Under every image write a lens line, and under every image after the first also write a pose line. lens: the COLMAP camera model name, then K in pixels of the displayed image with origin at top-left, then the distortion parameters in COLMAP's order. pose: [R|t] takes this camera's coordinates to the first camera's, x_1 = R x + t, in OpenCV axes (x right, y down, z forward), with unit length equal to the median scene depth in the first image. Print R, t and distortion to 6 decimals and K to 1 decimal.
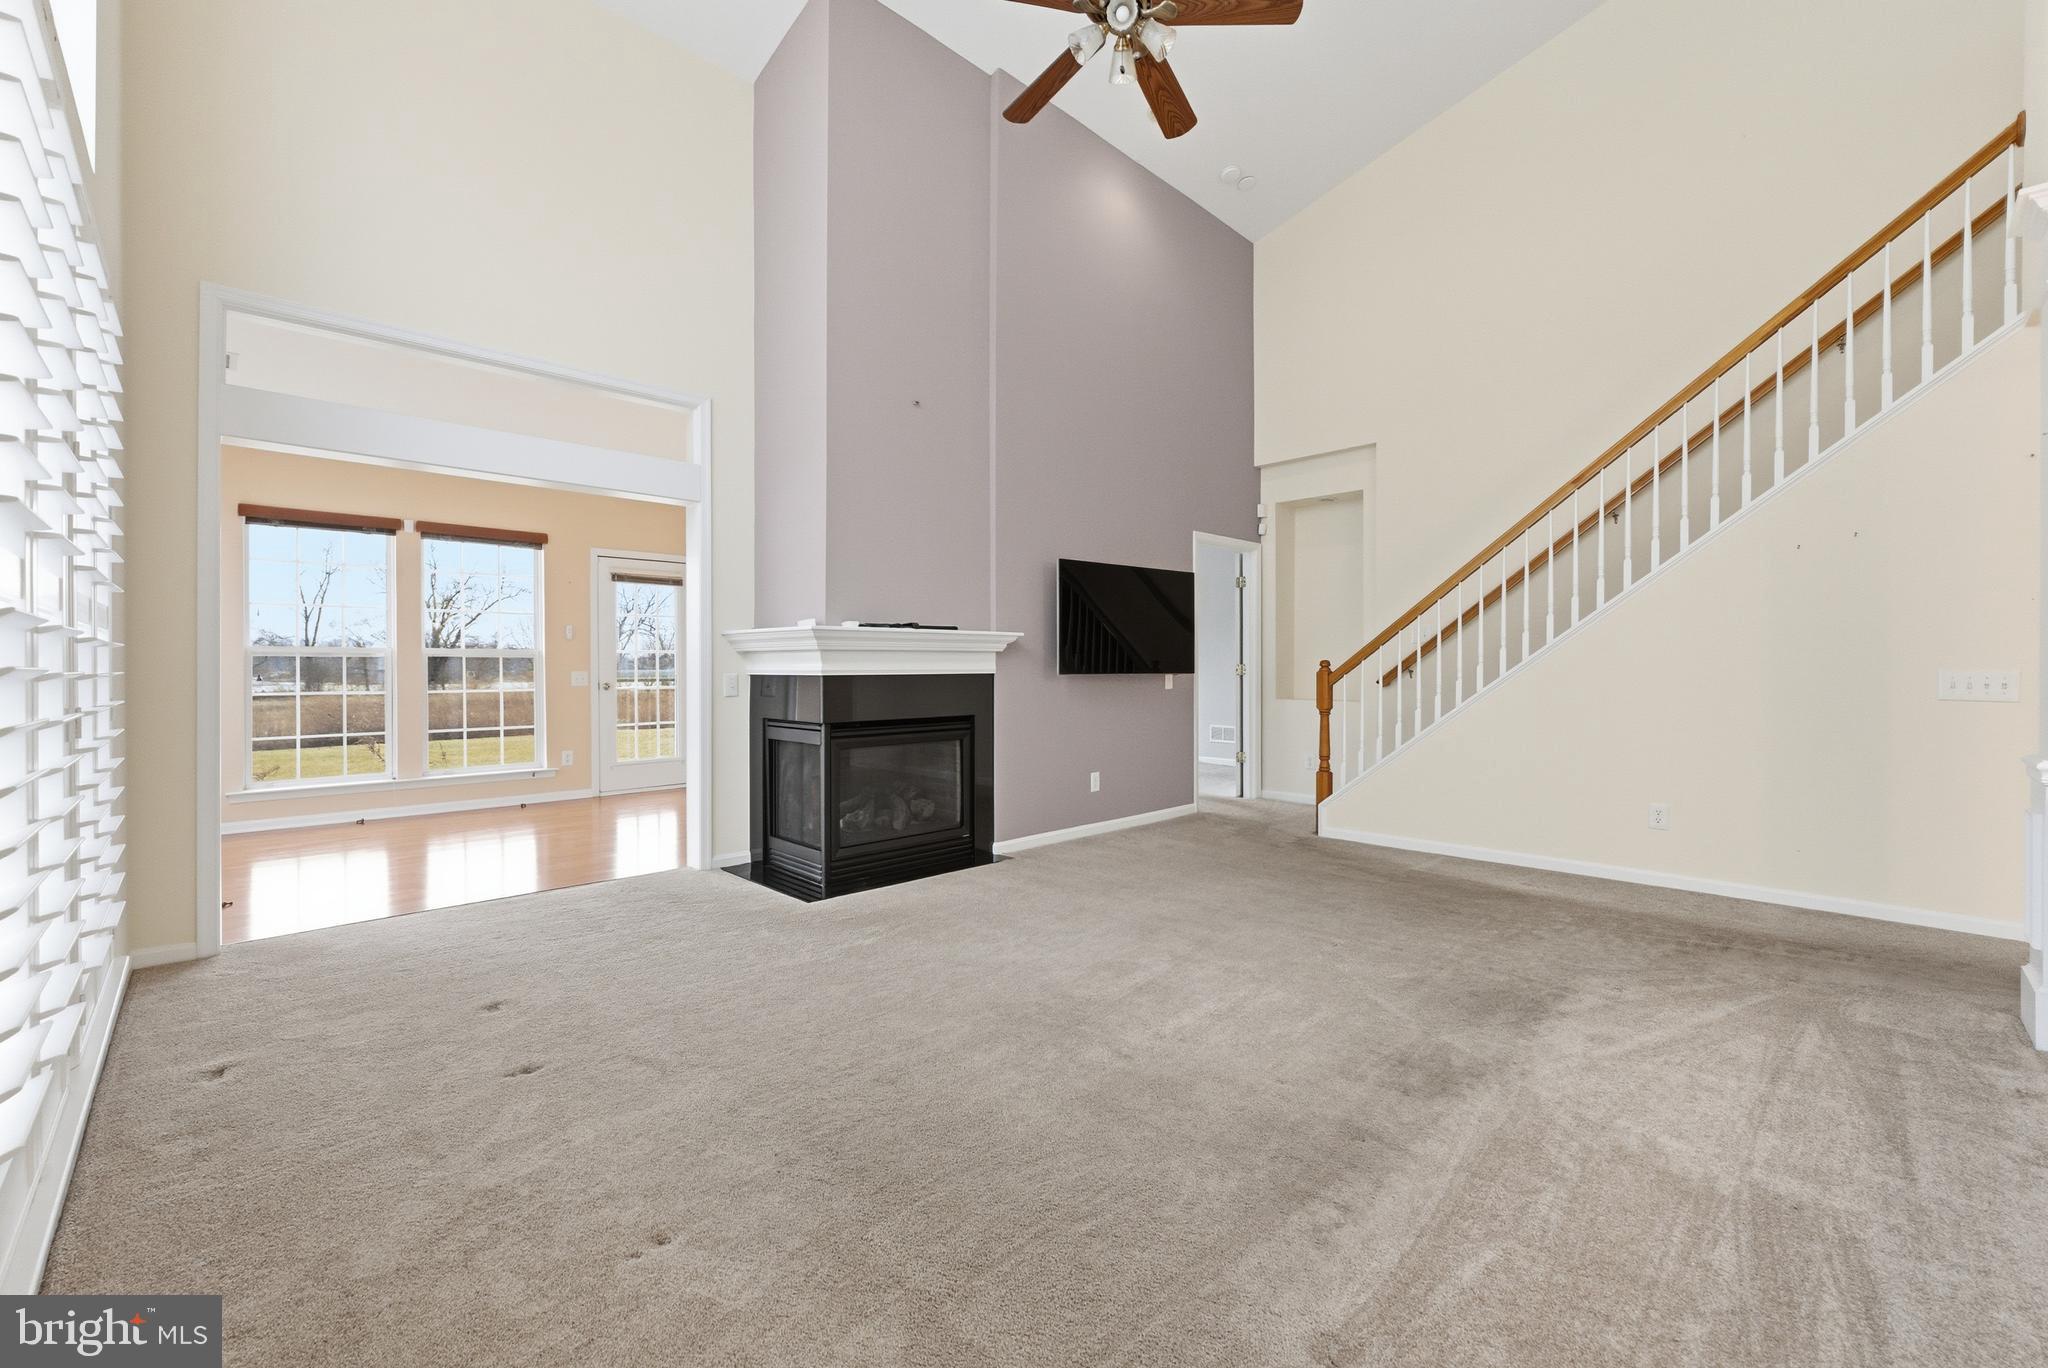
lens RADIAL K [[836.5, 0, 1036.4], [0, 836.5, 675.0], [0, 0, 1]] dist [-0.001450, 0.000372]
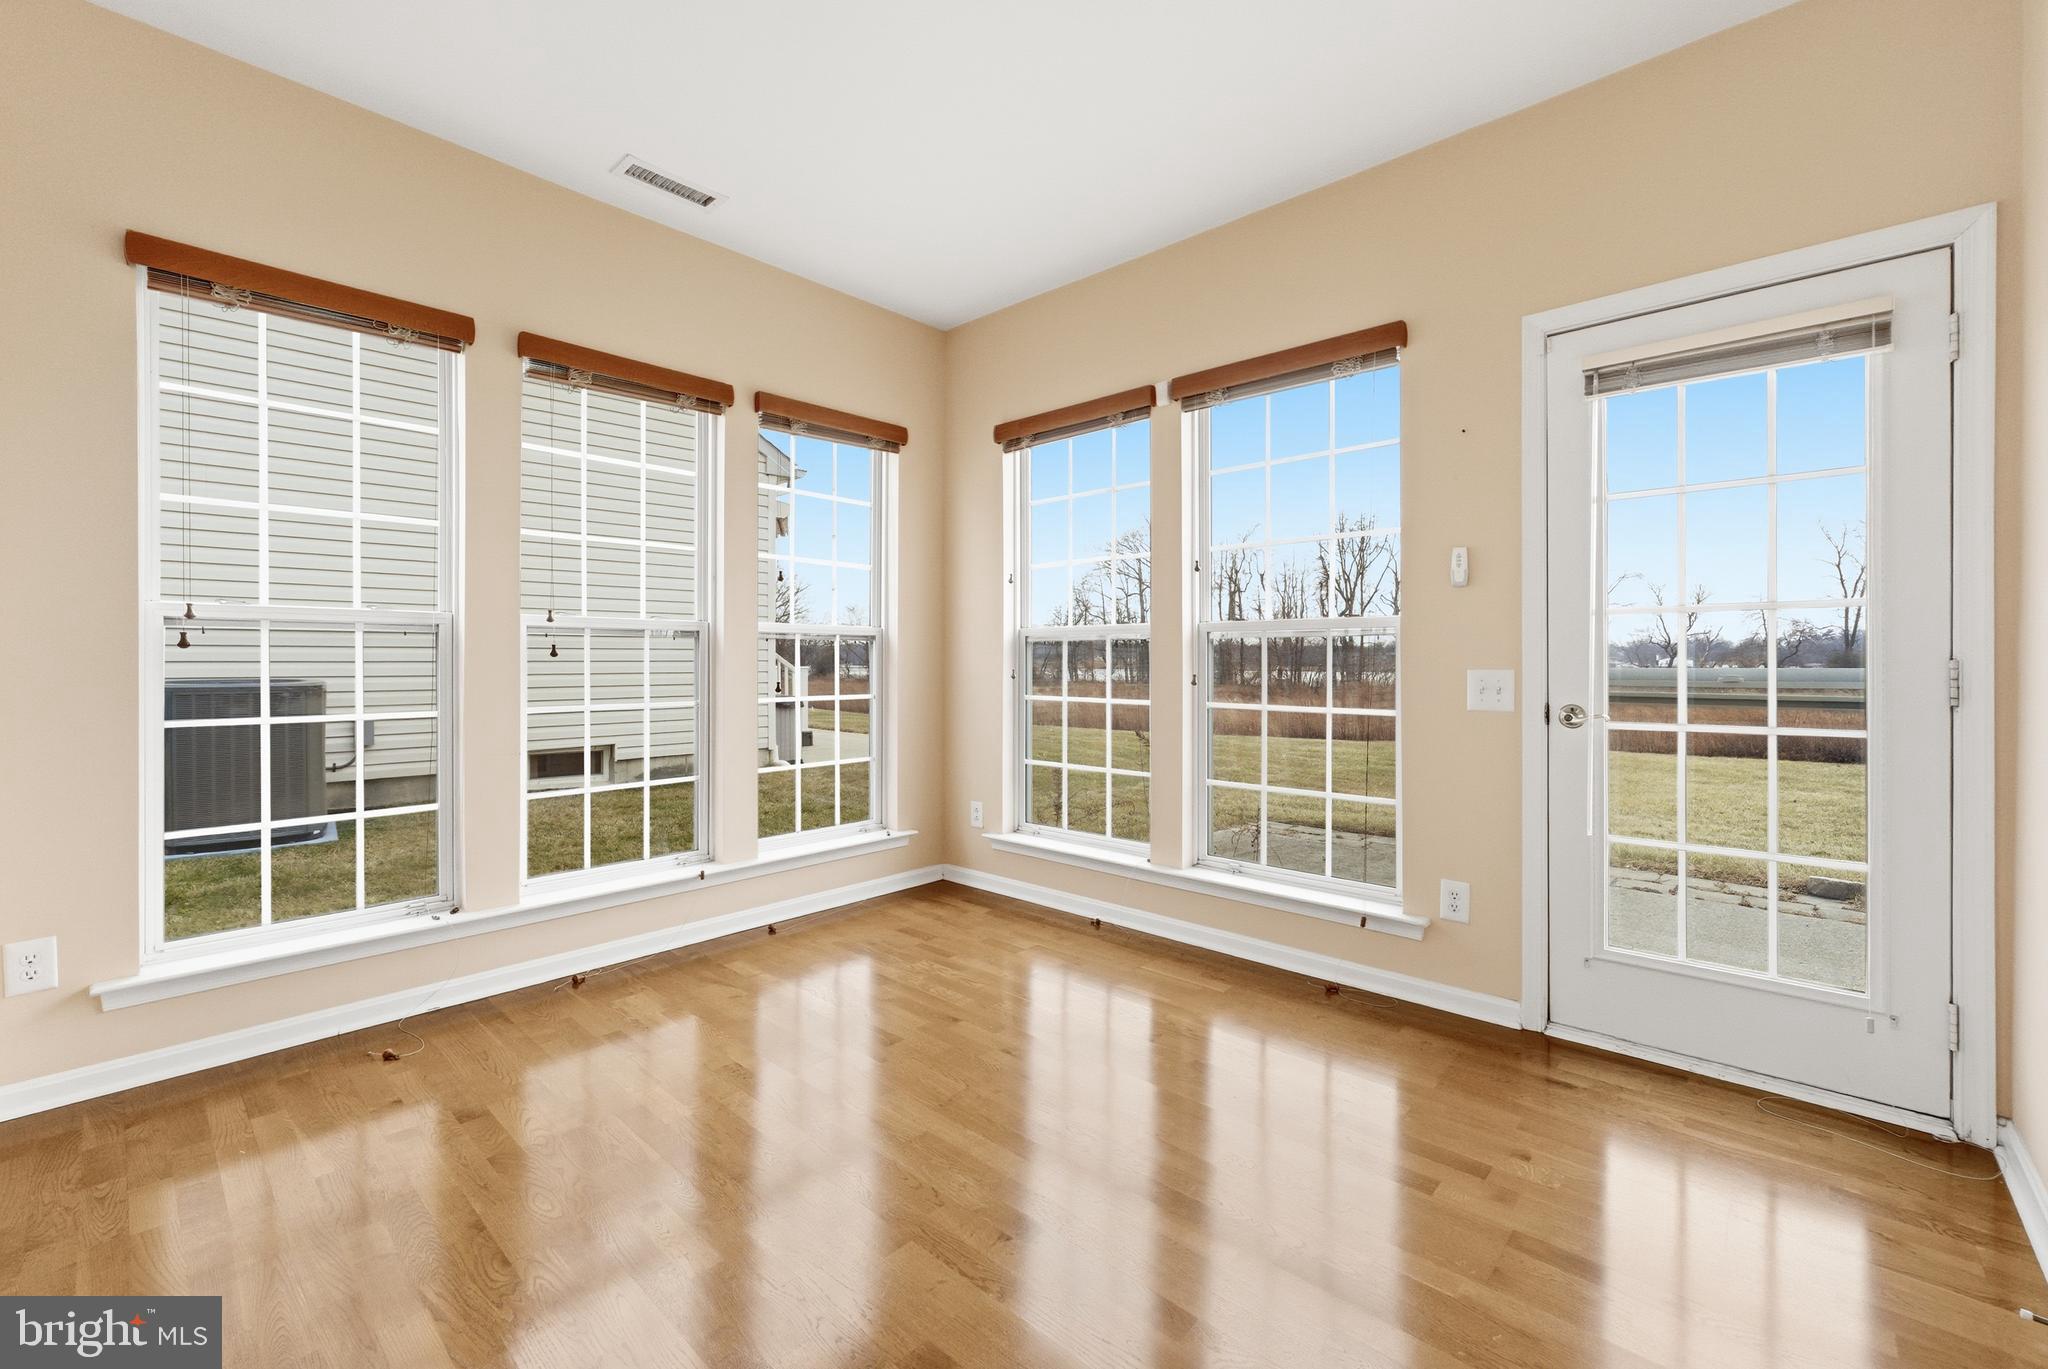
lens RADIAL K [[840.0, 0, 1031.2], [0, 840.0, 663.2], [0, 0, 1]] dist [-0.002071, 0.000201]
pose [[0.053602, 0.004941, -0.998550, -0.196075], [-0.010200, 0.999938, 0.004400, -0.006792], [0.998510, 0.009950, 0.053649, 0.795031]]
